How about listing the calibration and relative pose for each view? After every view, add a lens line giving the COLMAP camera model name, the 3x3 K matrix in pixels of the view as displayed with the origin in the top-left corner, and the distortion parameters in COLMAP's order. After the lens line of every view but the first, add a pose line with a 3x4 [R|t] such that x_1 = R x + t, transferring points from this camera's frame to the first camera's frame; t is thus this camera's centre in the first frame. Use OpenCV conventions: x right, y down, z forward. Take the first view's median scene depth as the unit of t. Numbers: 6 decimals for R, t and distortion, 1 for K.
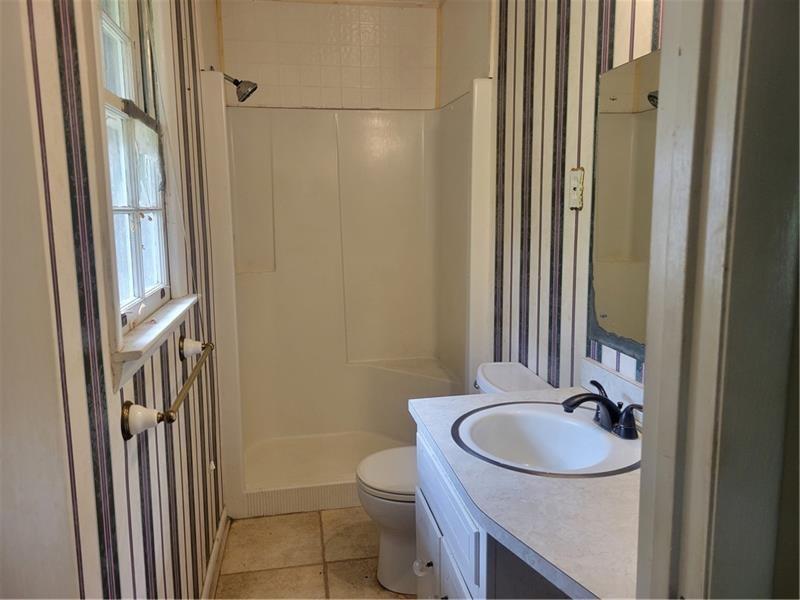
lens RADIAL K [[614.1, 0, 399.9], [0, 614.1, 298.6], [0, 0, 1]] dist [0.053109, -0.043663]
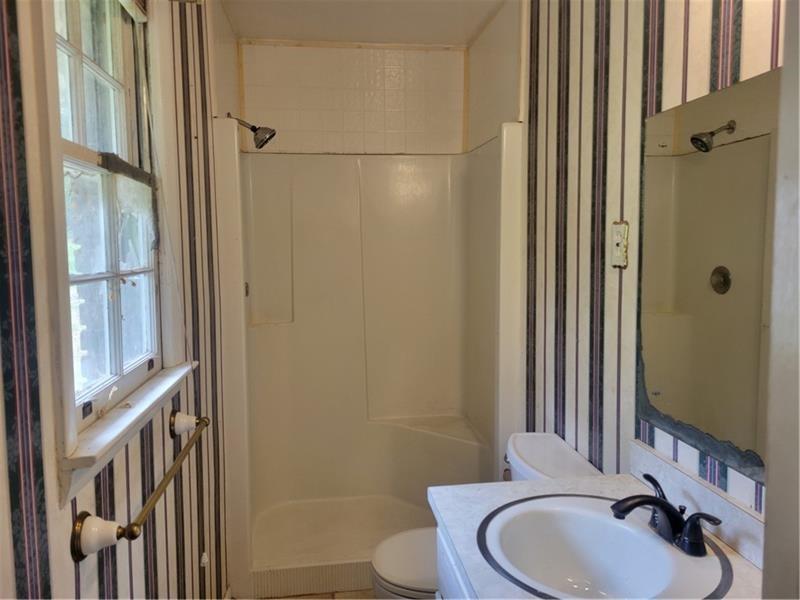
lens RADIAL K [[614.1, 0, 401.1], [0, 614.1, 298.6], [0, 0, 1]] dist [0.053109, -0.043663]
pose [[0.998944, 0.003410, -0.045824, 0.014203], [-0.006217, 0.998103, -0.061244, -0.044738], [0.045528, 0.061464, 0.997070, 0.109157]]
